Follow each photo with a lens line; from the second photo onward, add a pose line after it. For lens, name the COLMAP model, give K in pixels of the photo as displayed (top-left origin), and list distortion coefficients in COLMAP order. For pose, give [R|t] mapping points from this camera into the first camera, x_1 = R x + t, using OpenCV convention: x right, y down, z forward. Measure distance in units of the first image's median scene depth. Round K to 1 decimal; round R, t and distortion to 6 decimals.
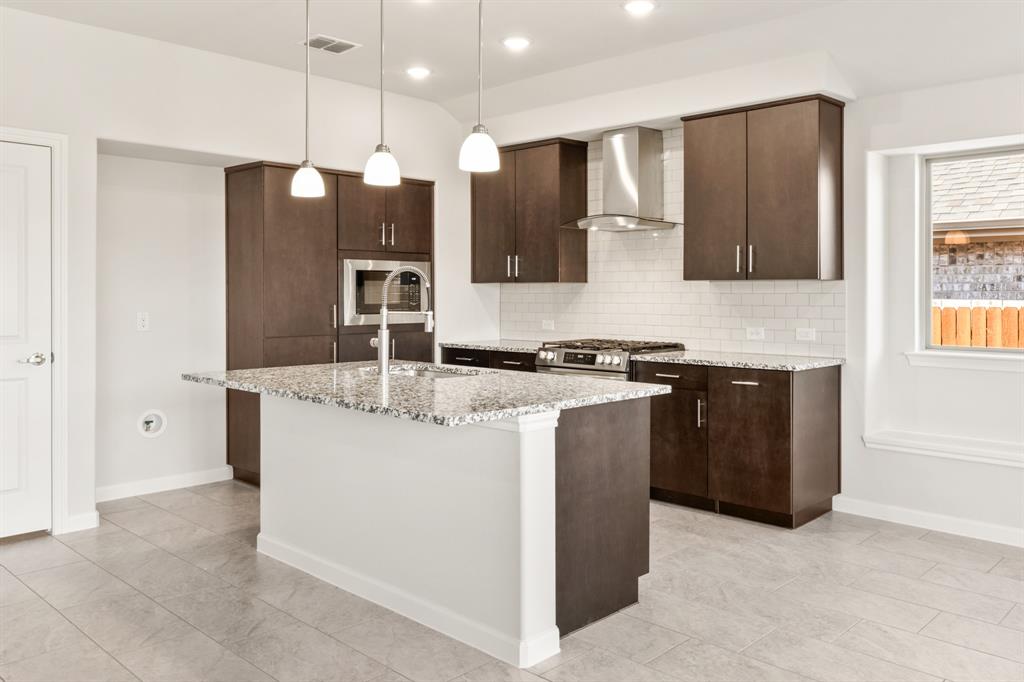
lens RADIAL K [[782.8, 0, 552.3], [0, 782.8, 297.2], [0, 0, 1]] dist [-0.025395, 0.015185]
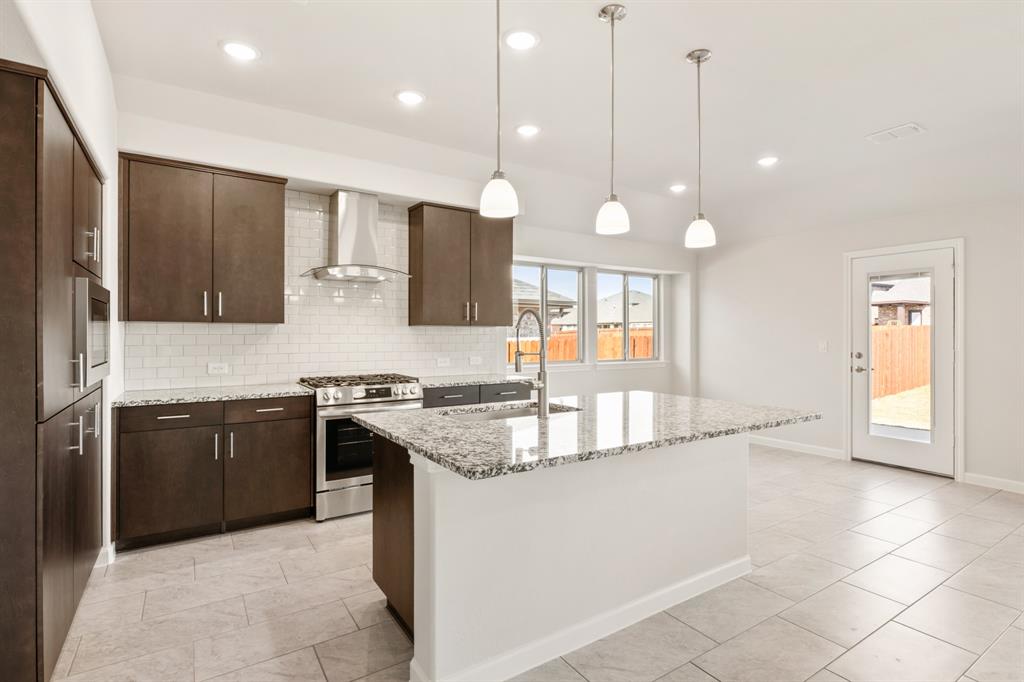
lens RADIAL K [[500.9, 0, 510.7], [0, 500.9, 334.5], [0, 0, 1]] dist [-0.004144, 0.002047]
pose [[0.259597, 0.000116, 0.965717, -0.662920], [0.003823, 0.999992, -0.001148, -0.004091], [-0.965710, 0.003990, 0.259594, 0.693952]]
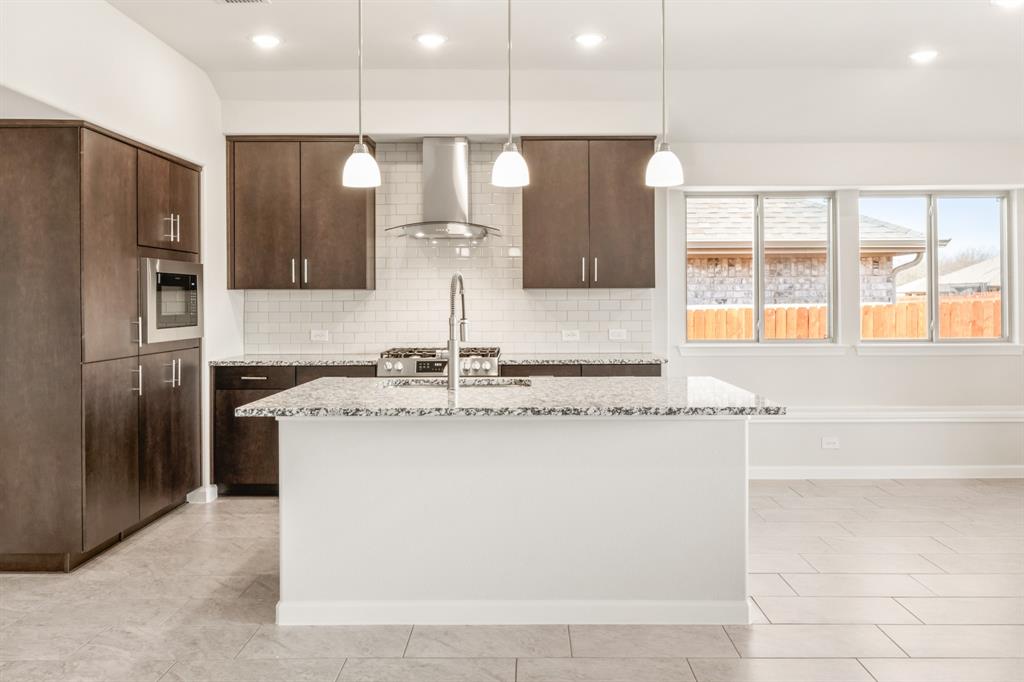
lens RADIAL K [[816.2, 0, 523.3], [0, 816.2, 299.2], [0, 0, 1]] dist [-0.011372, 0.003676]
pose [[0.743251, -0.003958, 0.669001, -0.631591], [0.008828, 0.999953, -0.003892, -0.002043], [-0.668954, 0.008799, 0.743252, 0.182795]]
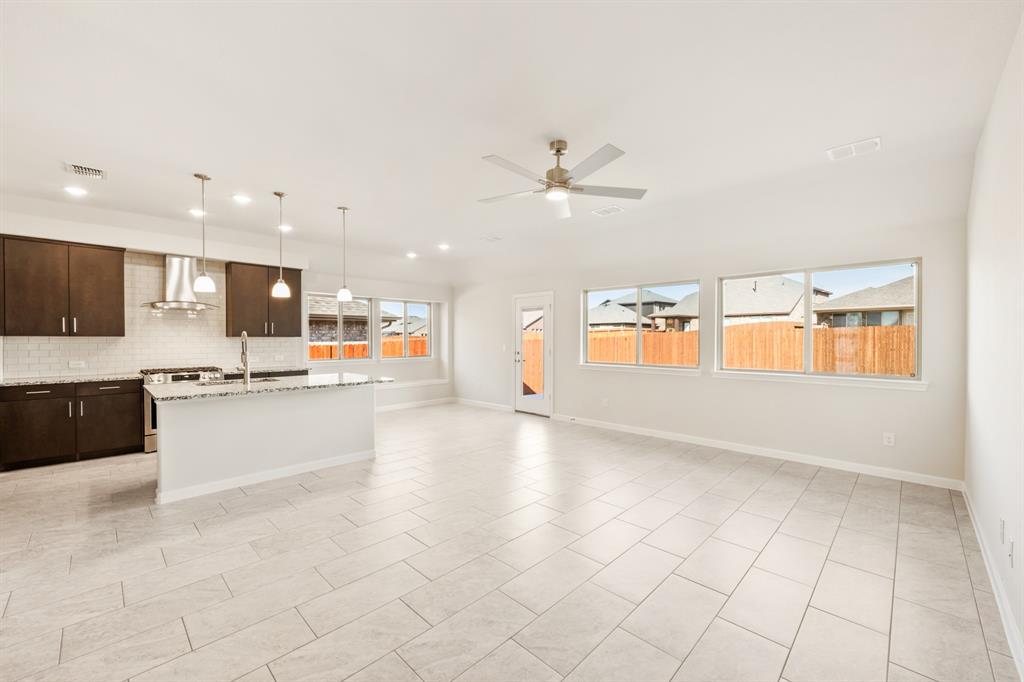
lens RADIAL K [[408.7, 0, 509.1], [0, 408.7, 342.5], [0, 0, 1]] dist [0.003215, -0.001089]
pose [[0.044773, -0.012948, 0.998913, -1.010546], [0.003982, 0.999910, 0.012783, -0.017750], [-0.998989, 0.003405, 0.044820, 0.199138]]
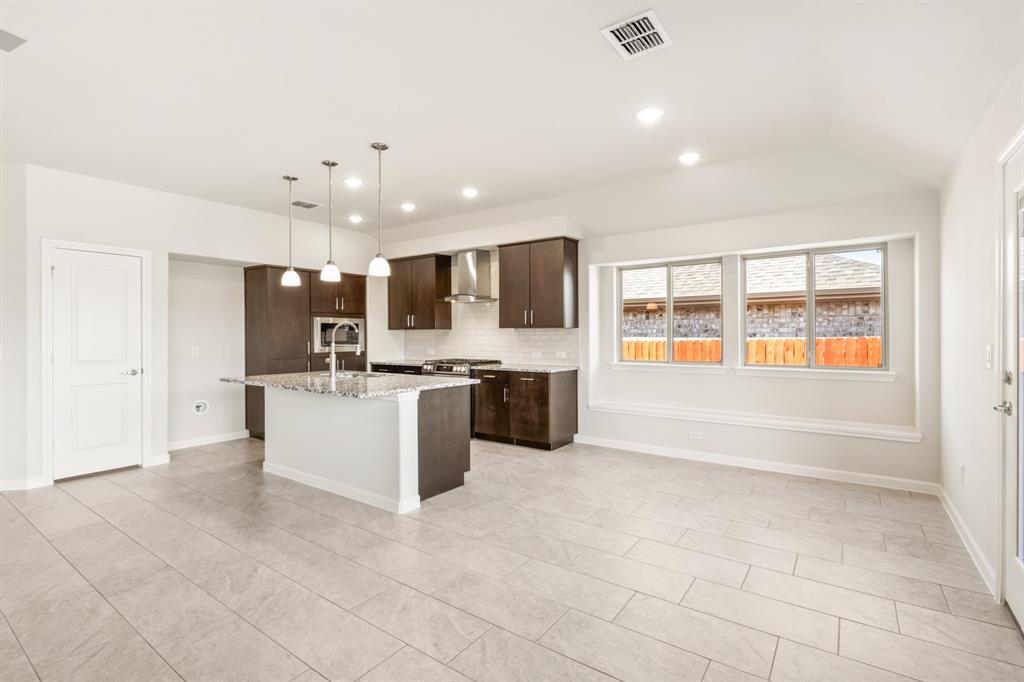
lens RADIAL K [[456.1, 0, 522.7], [0, 456.1, 334.7], [0, 0, 1]] dist [0.004180, -0.001688]
pose [[0.988747, -0.005262, 0.149508, 0.059384], [0.006243, 0.999962, -0.006091, 0.002675], [-0.149470, 0.006956, 0.988742, -0.143120]]
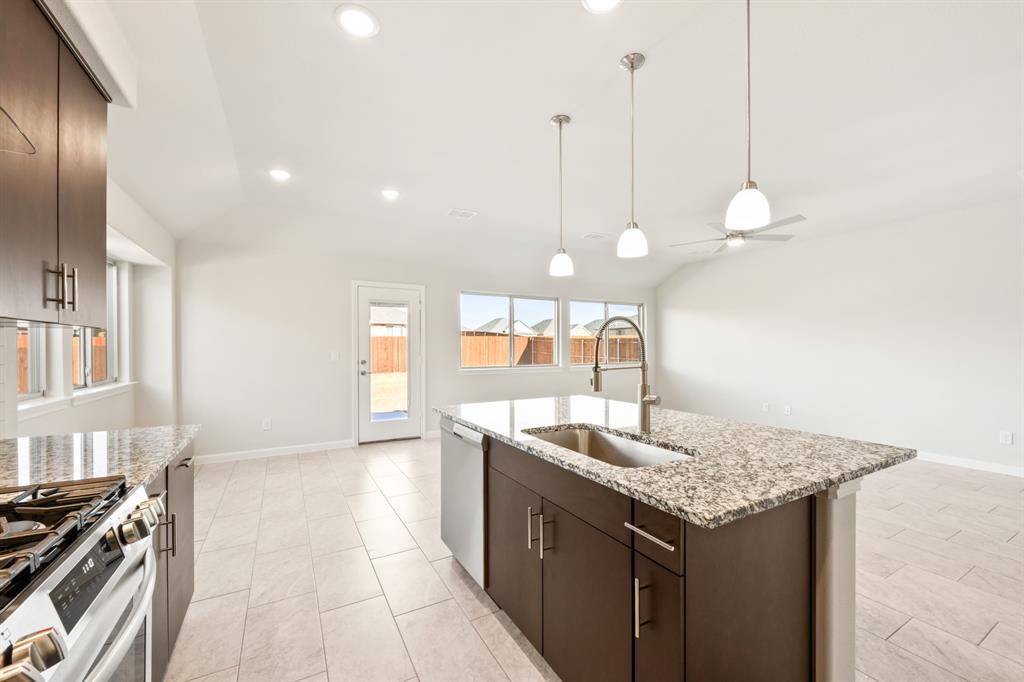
lens RADIAL K [[408.7, 0, 518.4], [0, 408.7, 353.6], [0, 0, 1]] dist [0.003215, -0.001089]
pose [[-0.953598, -0.008062, 0.300975, -0.174407], [-0.000769, 0.999703, 0.024342, -0.008961], [-0.301082, 0.022981, -0.953321, 1.227281]]
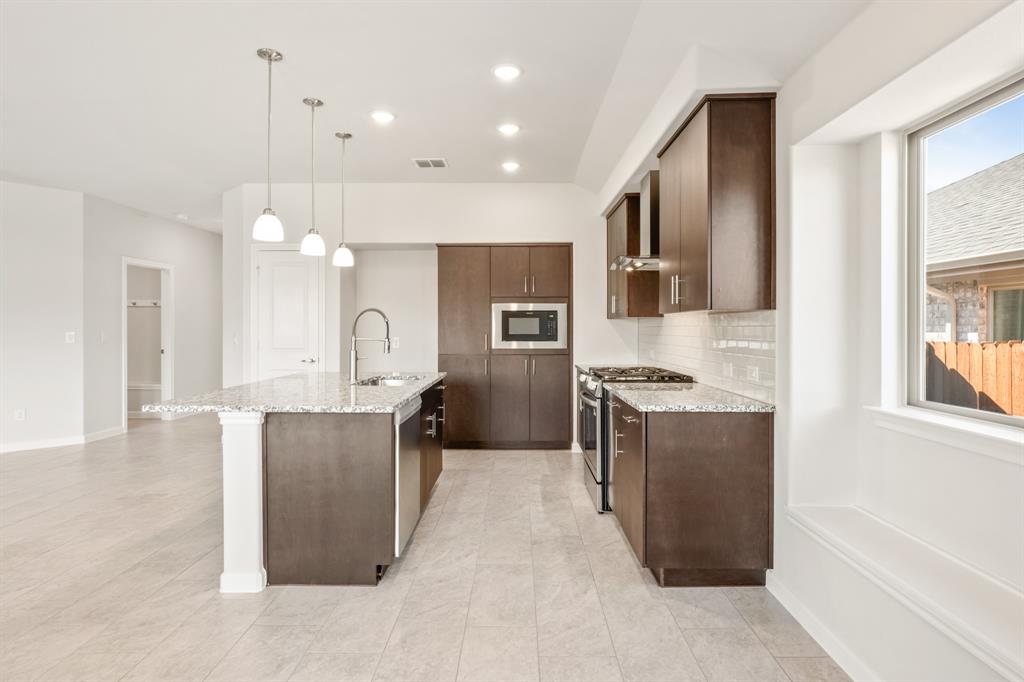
lens RADIAL K [[550.4, 0, 539.1], [0, 550.4, 335.6], [0, 0, 1]] dist [0.012267, 0.000150]
pose [[0.698151, 0.011245, -0.715862, 0.616263], [-0.006238, 0.999934, 0.009623, 0.000785], [0.715924, -0.002253, 0.698175, 0.417247]]
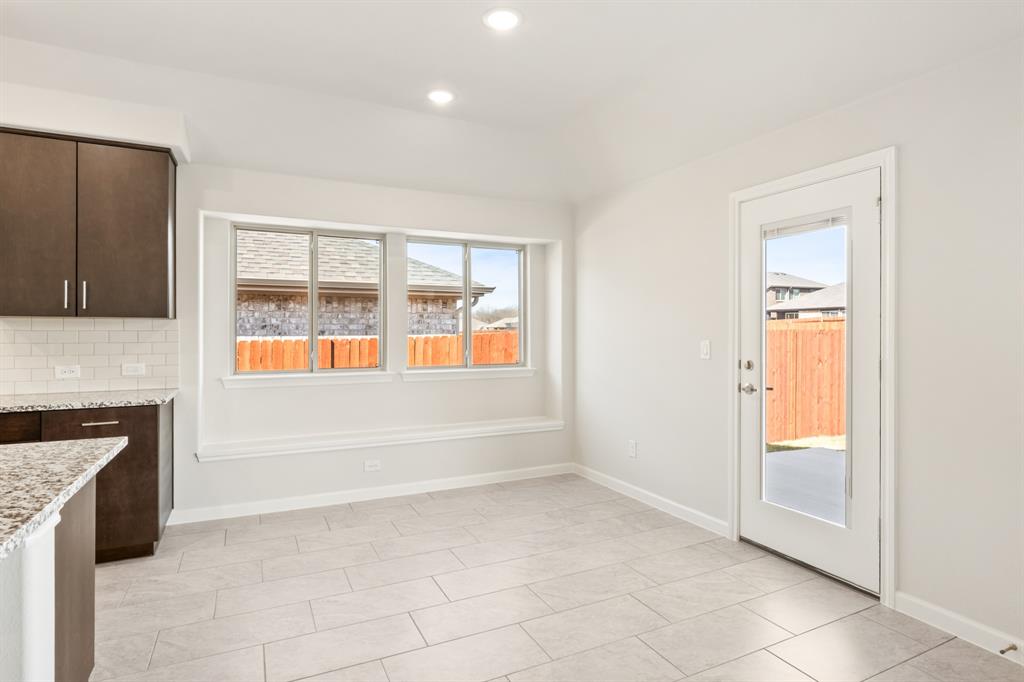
lens RADIAL K [[550.4, 0, 498.8], [0, 550.4, 332.4], [0, 0, 1]] dist [0.012267, 0.000150]
pose [[0.380486, -0.002707, 0.924783, -0.187705], [0.004570, 0.999989, 0.001047, -0.001030], [-0.924775, 0.003828, 0.380494, 0.264326]]
